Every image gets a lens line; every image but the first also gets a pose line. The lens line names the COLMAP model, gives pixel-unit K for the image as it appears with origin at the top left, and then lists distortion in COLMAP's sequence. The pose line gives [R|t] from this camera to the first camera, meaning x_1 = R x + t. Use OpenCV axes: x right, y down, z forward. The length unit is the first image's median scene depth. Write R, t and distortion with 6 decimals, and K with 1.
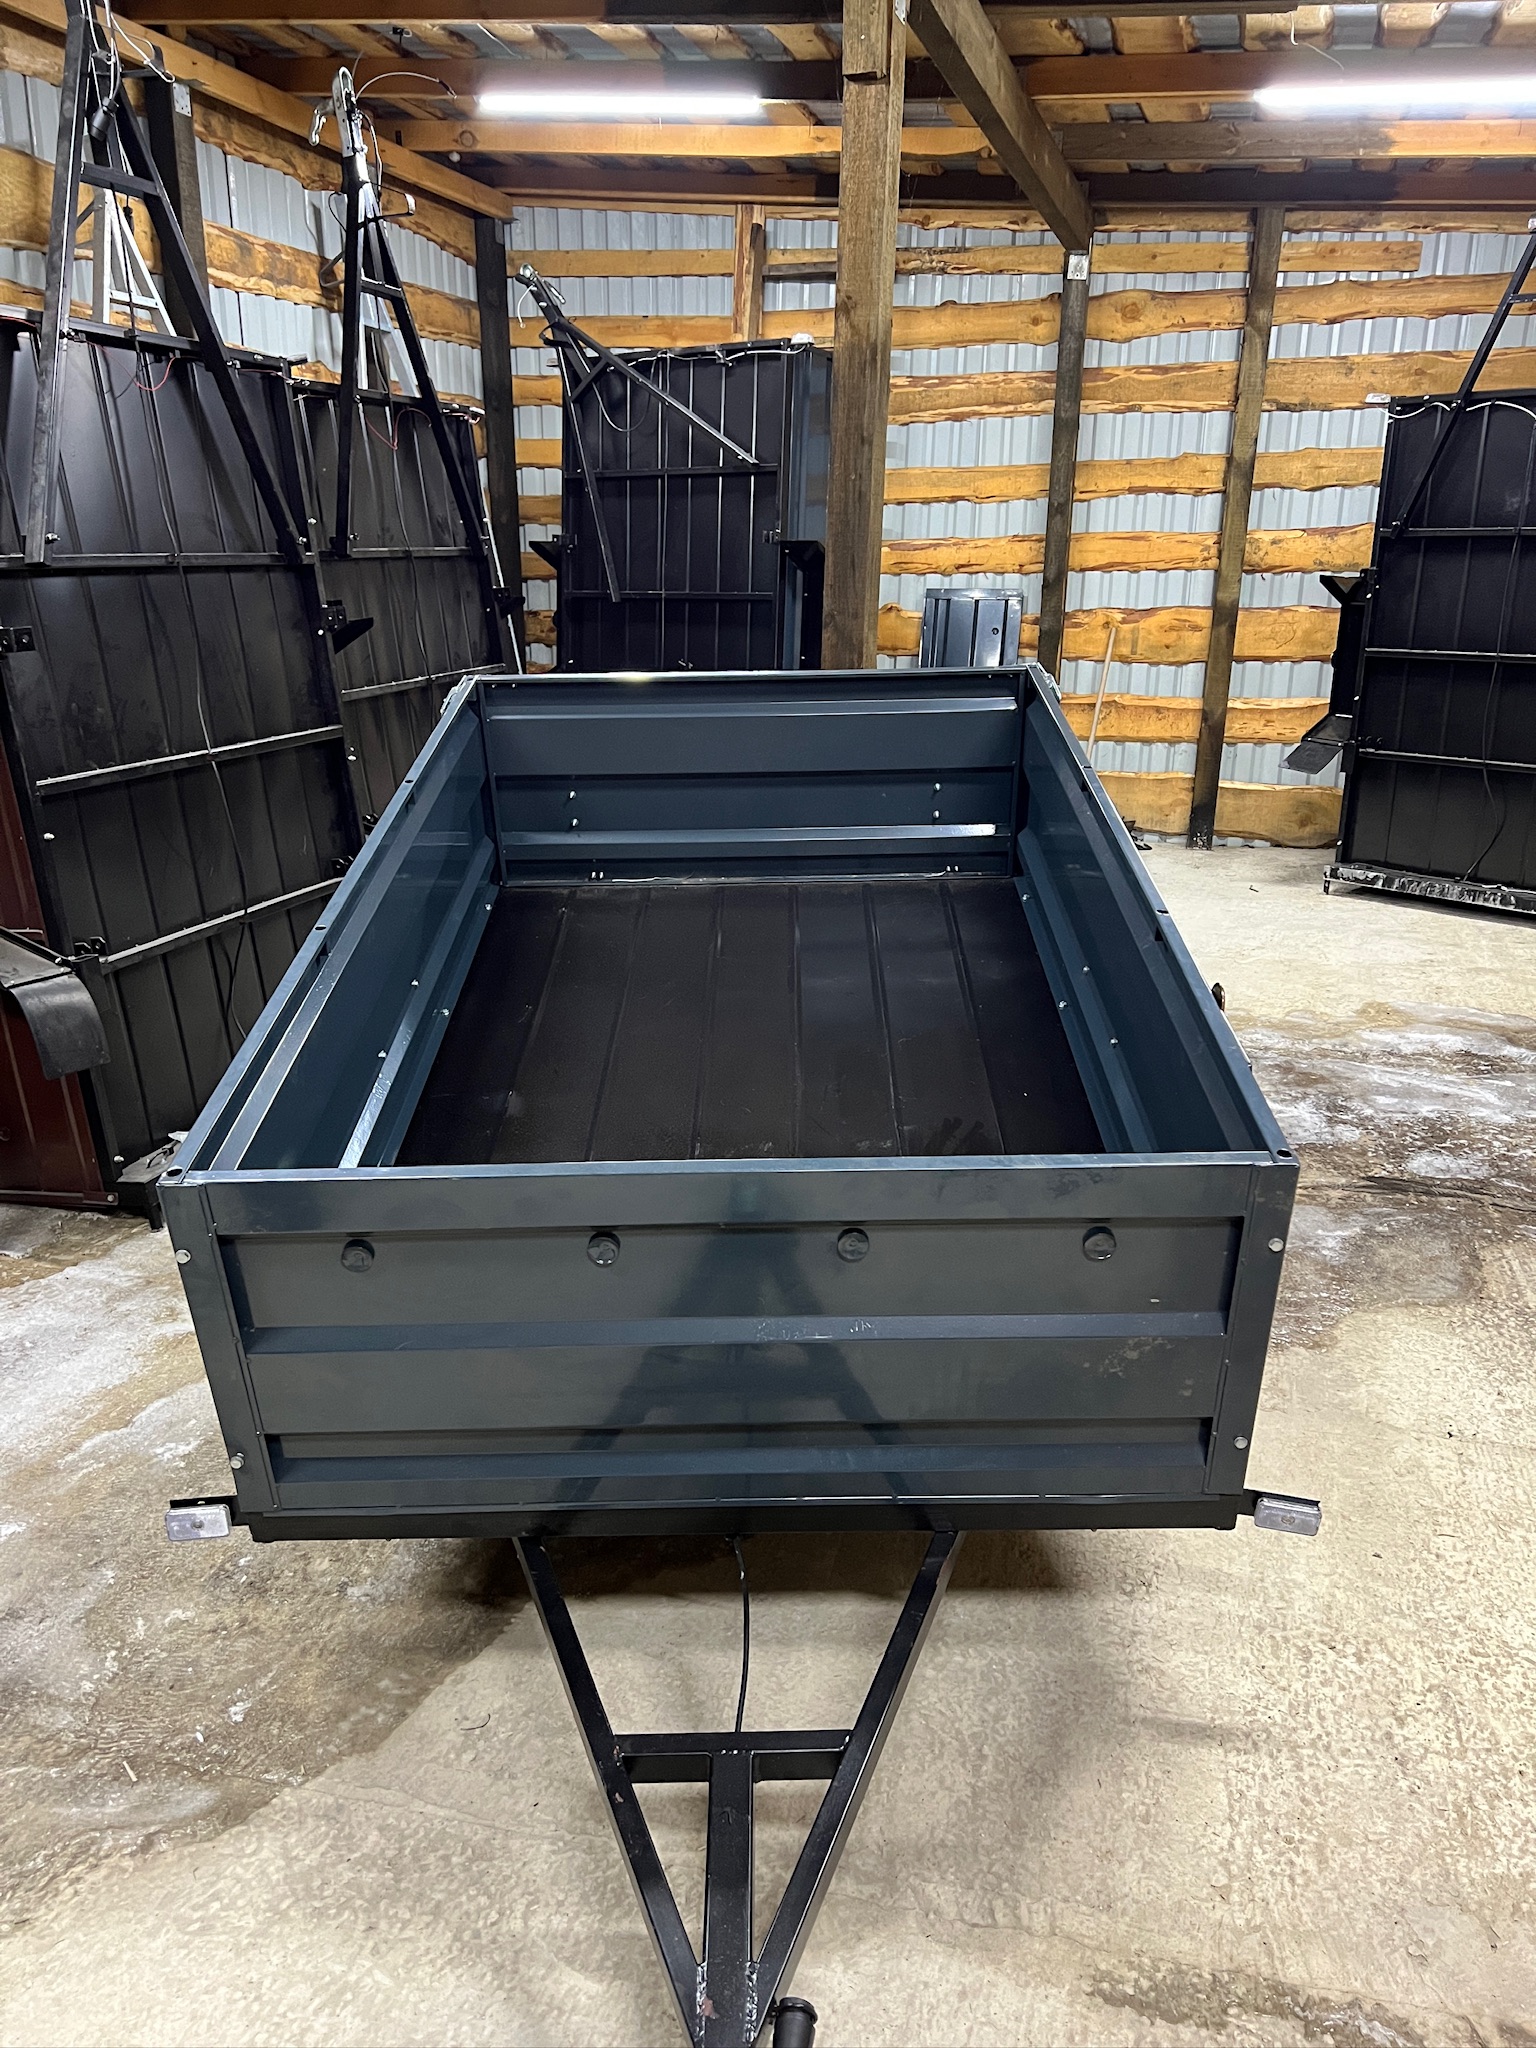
lens RADIAL K [[1552.9, 0, 768.0], [0, 1552.9, 1024.0], [0, 0, 1]] dist [0.042074, -0.041868]
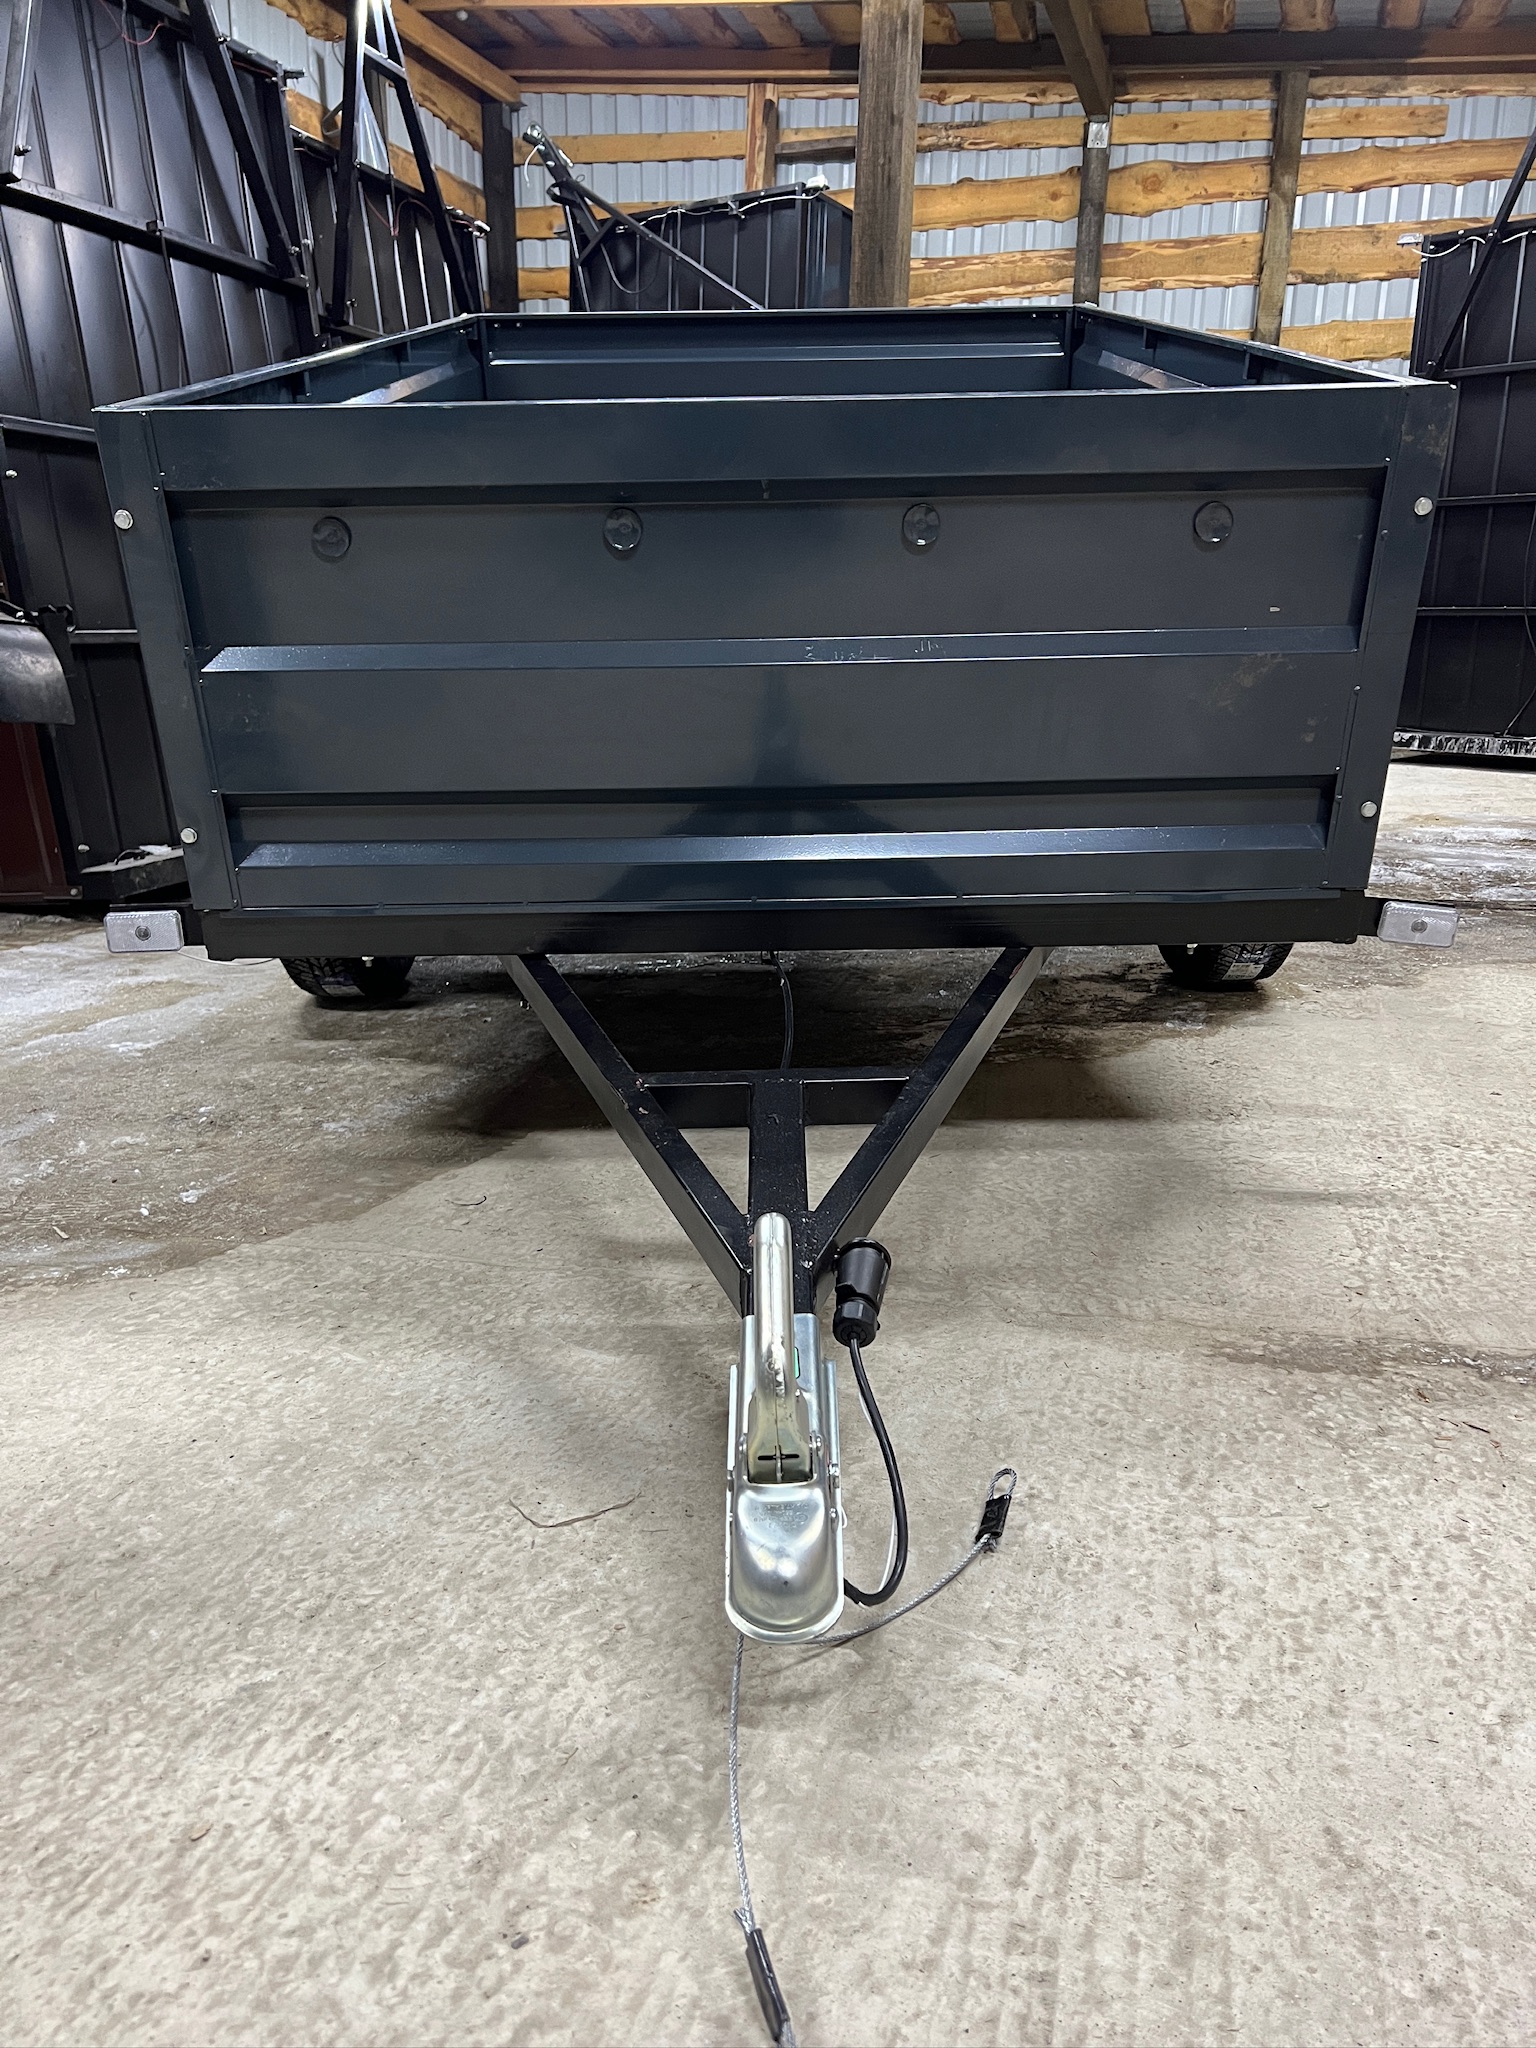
lens RADIAL K [[1549.2, 0, 776.1], [0, 1549.2, 1031.7], [0, 0, 1]] dist [0.068949, -0.084264]
pose [[0.999969, 0.004706, 0.006383, -0.007205], [-0.004464, 0.999288, -0.037470, 0.117854], [-0.006554, 0.037441, 0.999277, 0.042804]]
